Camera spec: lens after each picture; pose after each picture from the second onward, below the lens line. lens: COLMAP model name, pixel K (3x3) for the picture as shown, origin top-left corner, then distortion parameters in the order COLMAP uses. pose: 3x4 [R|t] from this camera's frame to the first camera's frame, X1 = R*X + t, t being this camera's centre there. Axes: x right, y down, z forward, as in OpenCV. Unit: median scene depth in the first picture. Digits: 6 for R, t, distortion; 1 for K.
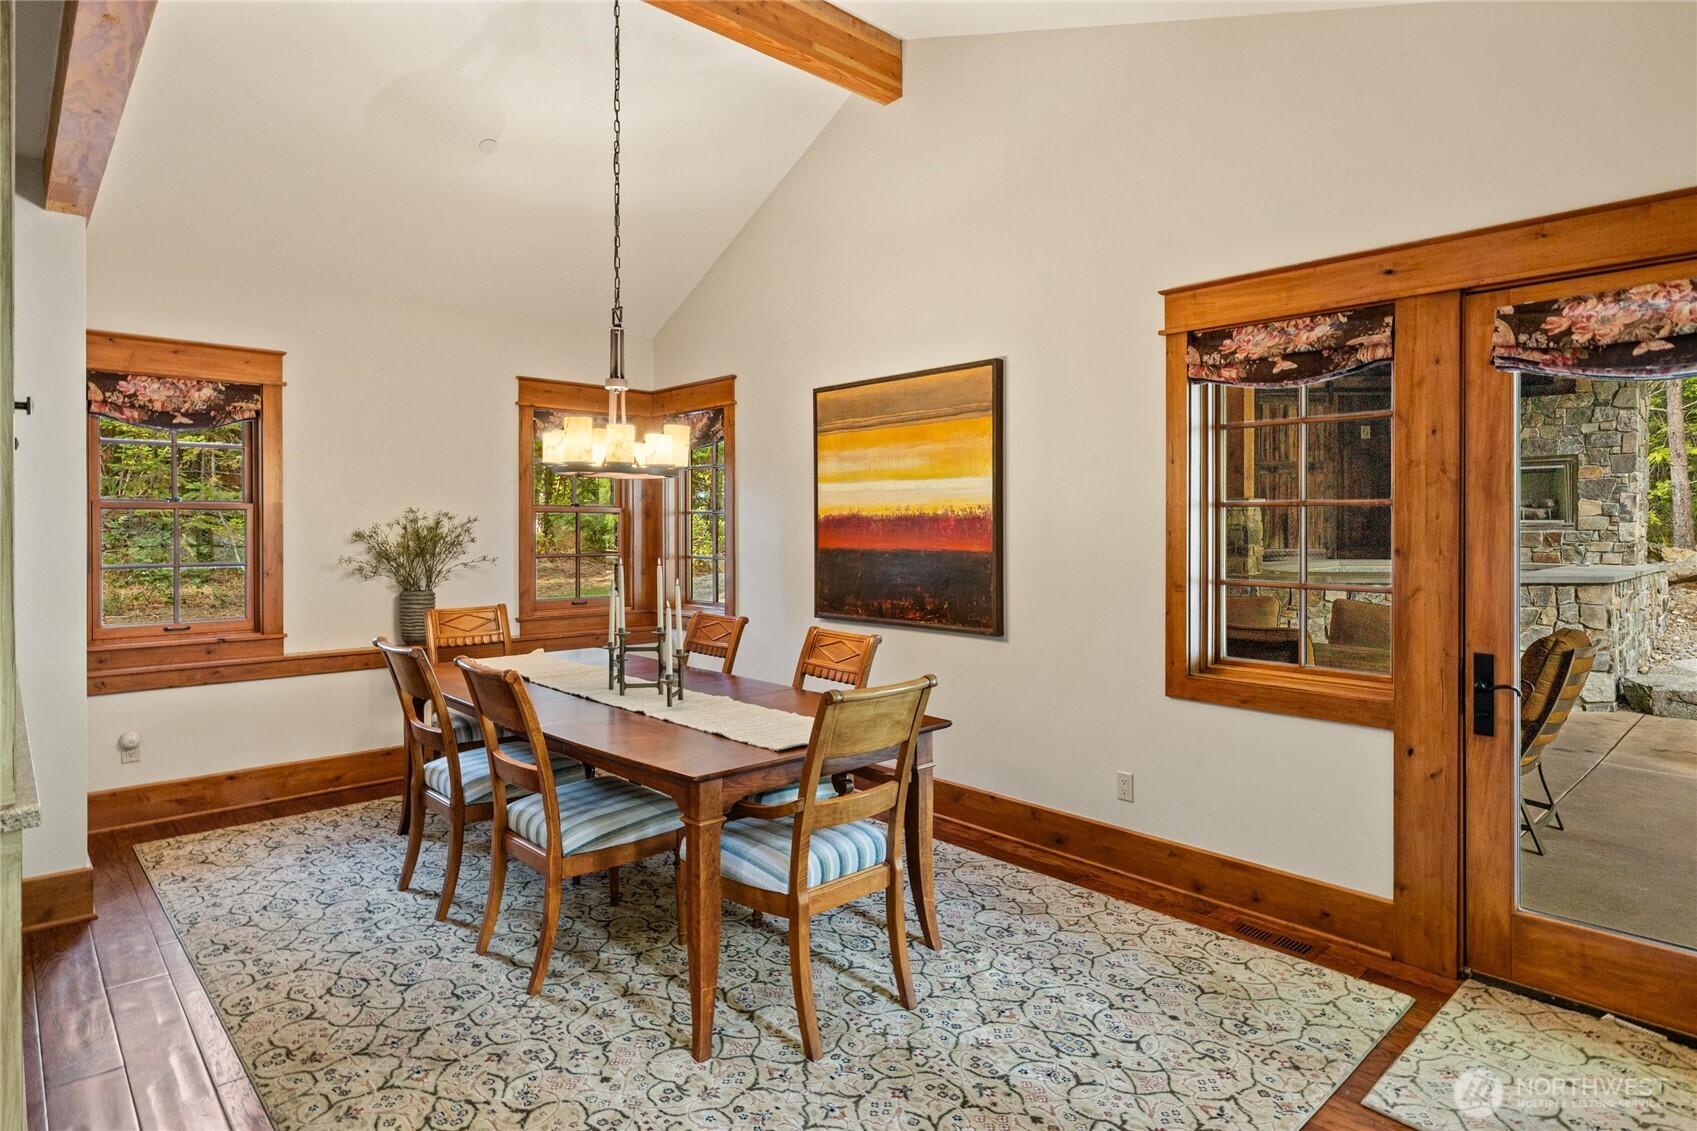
lens RADIAL K [[925.0, 0, 847.6], [0, 925.0, 533.5], [0, 0, 1]] dist [-0.000126, 0.000066]
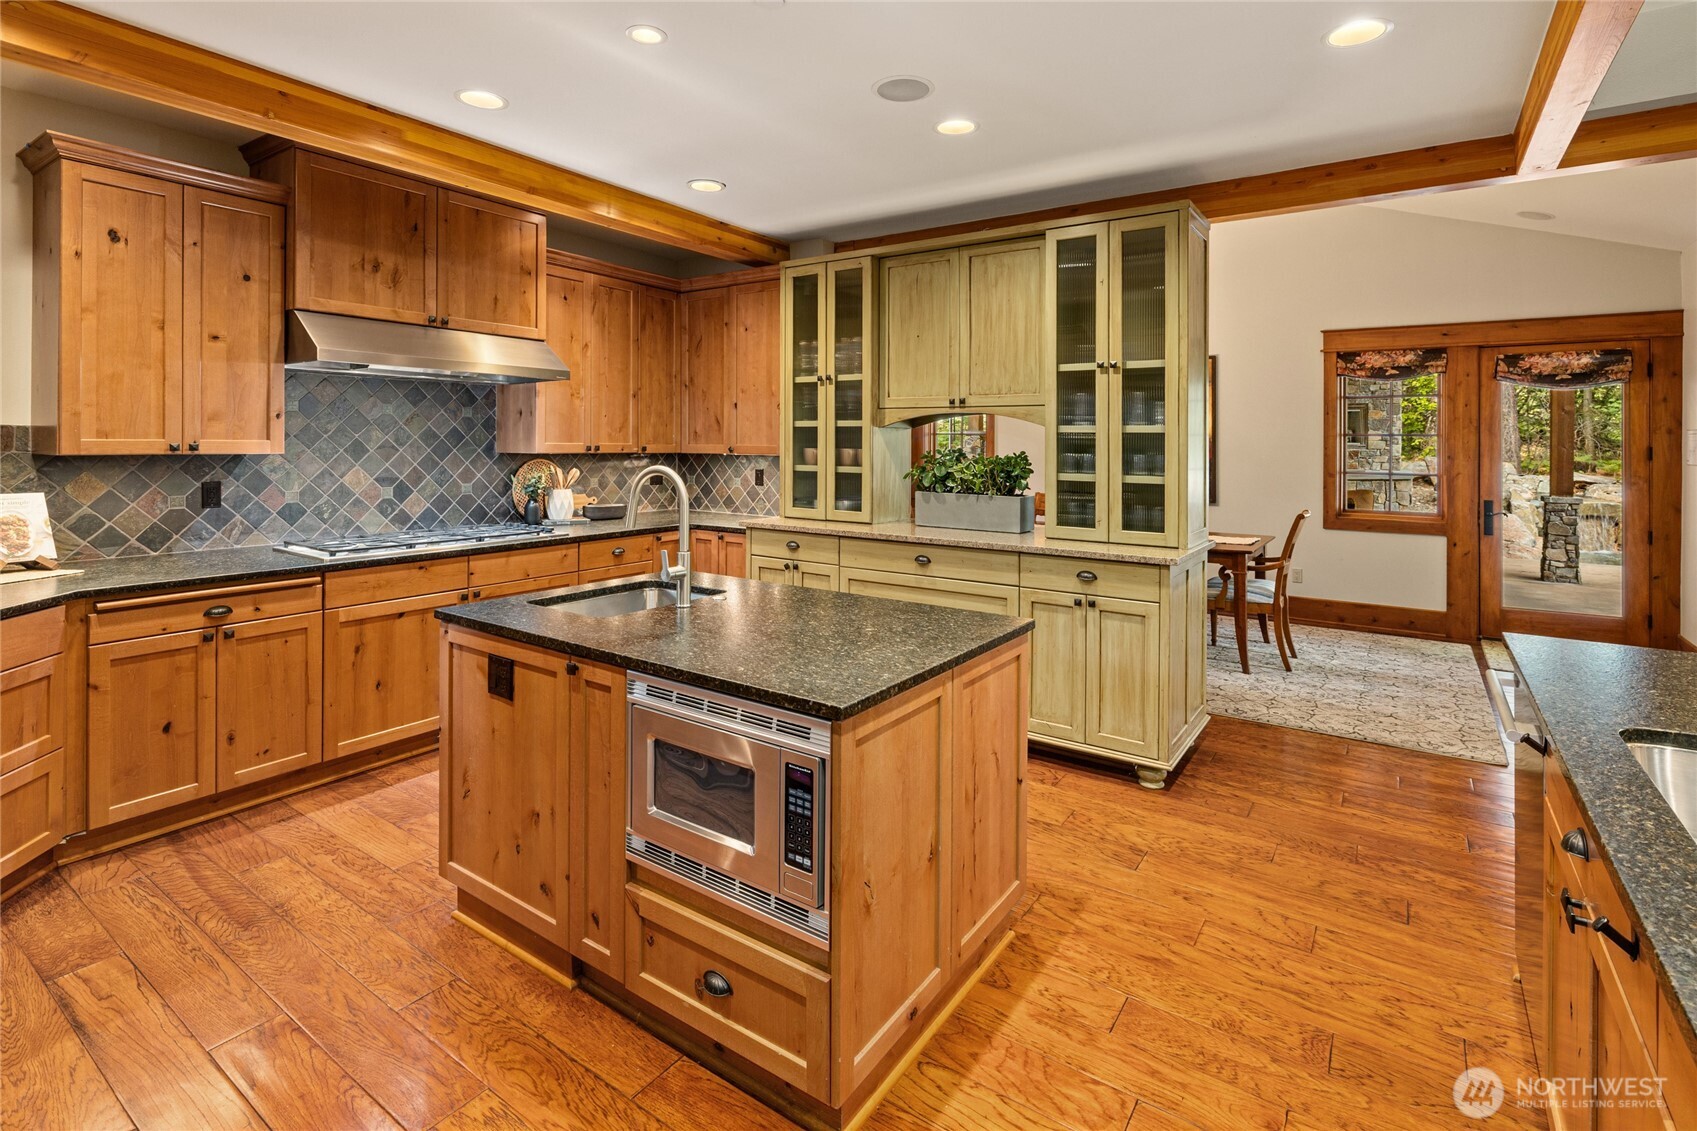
lens RADIAL K [[800.1, 0, 850.2], [0, 800.1, 443.5], [0, 0, 1]] dist [-0.003843, -0.000574]
pose [[0.976375, 0.007500, 0.215953, -0.880560], [-0.005991, 0.999953, -0.007639, 0.006518], [-0.216000, 0.006164, 0.976374, -0.417784]]
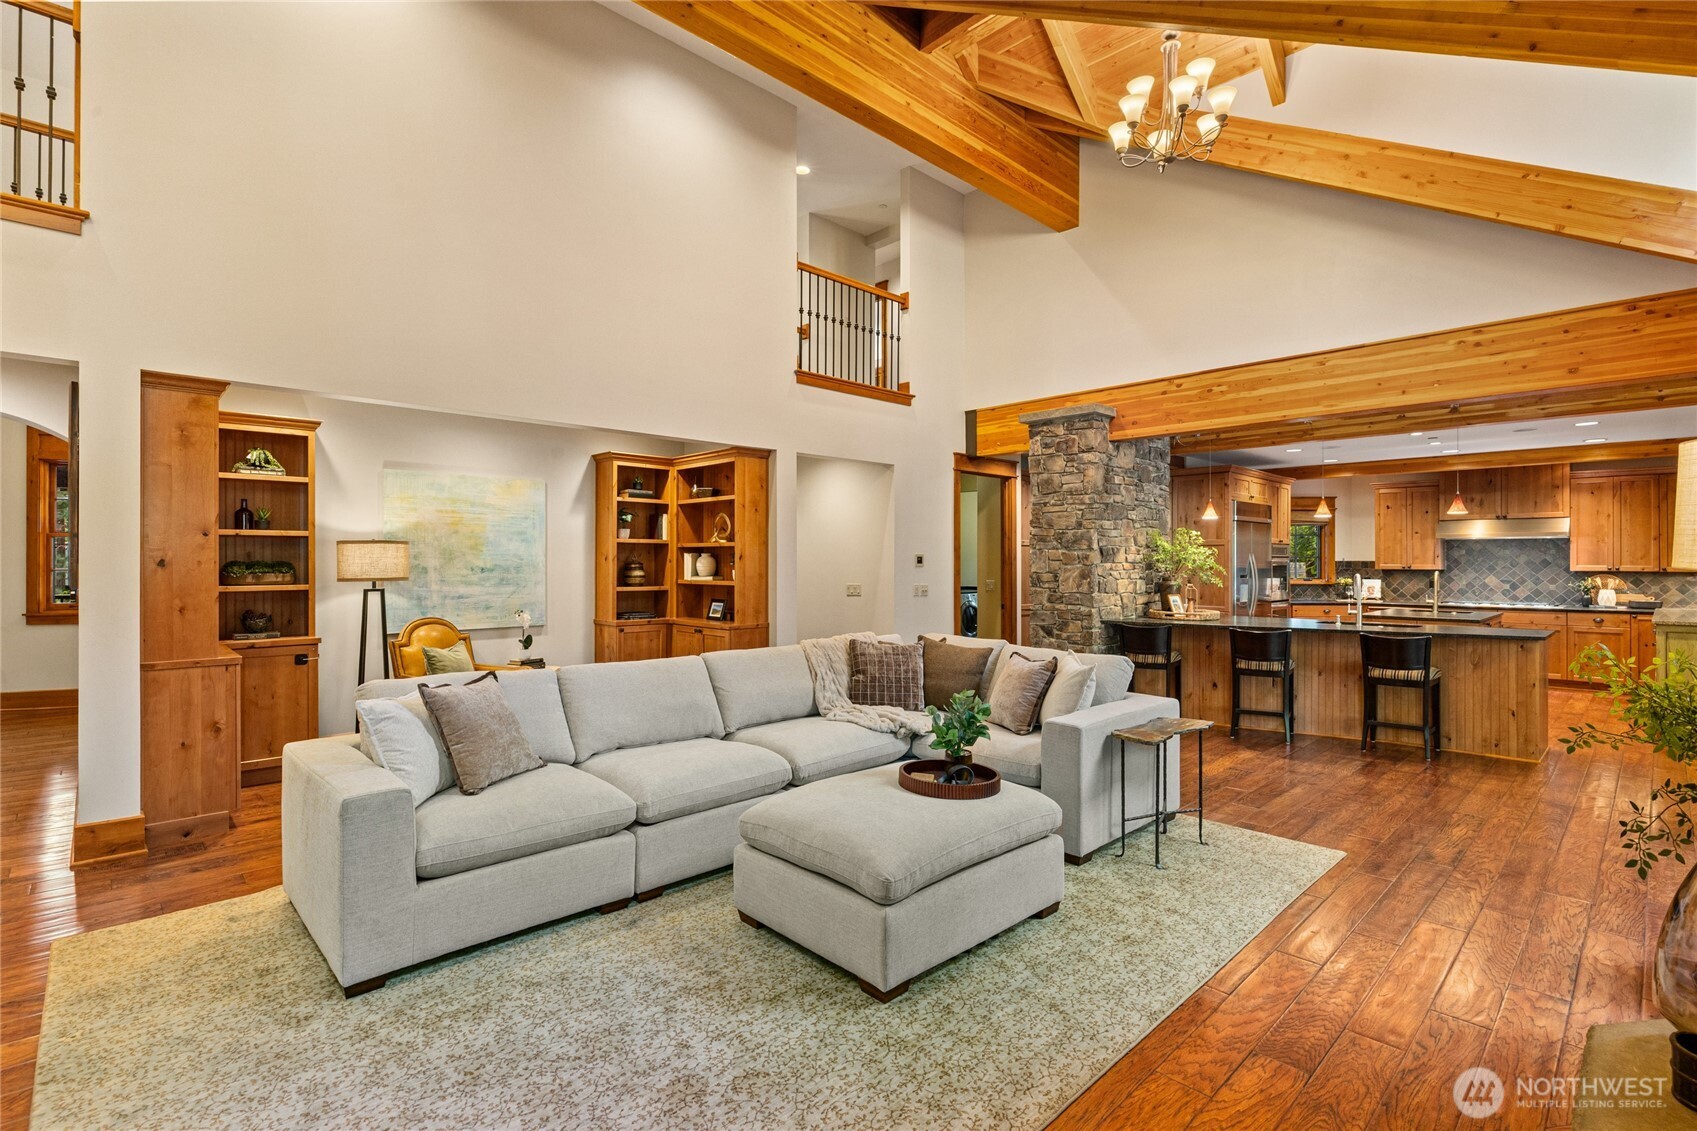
lens RADIAL K [[789.6, 0, 850.2], [0, 789.6, 560.6], [0, 0, 1]] dist [-0.001204, 0.001042]
pose [[0.022346, -0.002774, -0.999746, 1.001167], [-0.011000, 0.999935, -0.003021, 0.014053], [0.999690, 0.011065, 0.022314, -1.296380]]
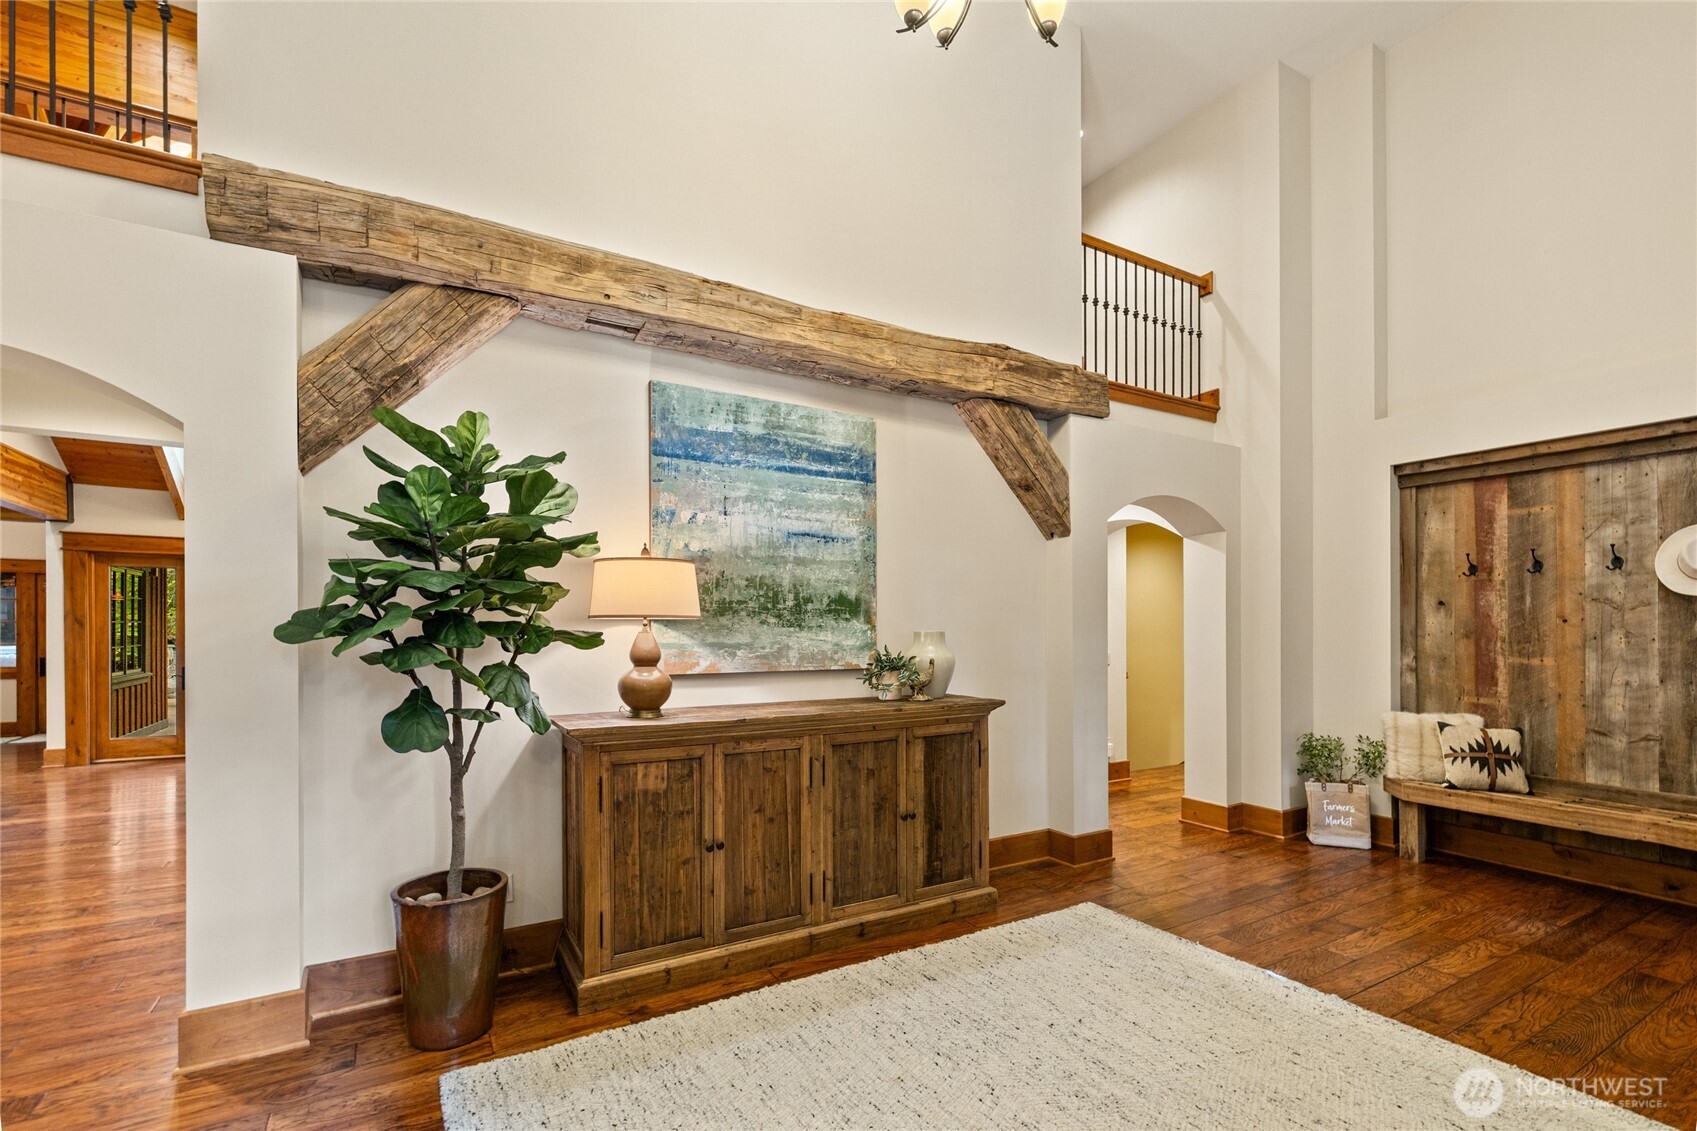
lens RADIAL K [[748.0, 0, 841.4], [0, 748.0, 627.2], [0, 0, 1]] dist [-0.000685, -0.000207]
pose [[0.215817, 0.000344, 0.976434, -1.261742], [0.008219, 0.999964, -0.002169, 0.016667], [-0.976399, 0.008494, 0.215807, -2.238792]]
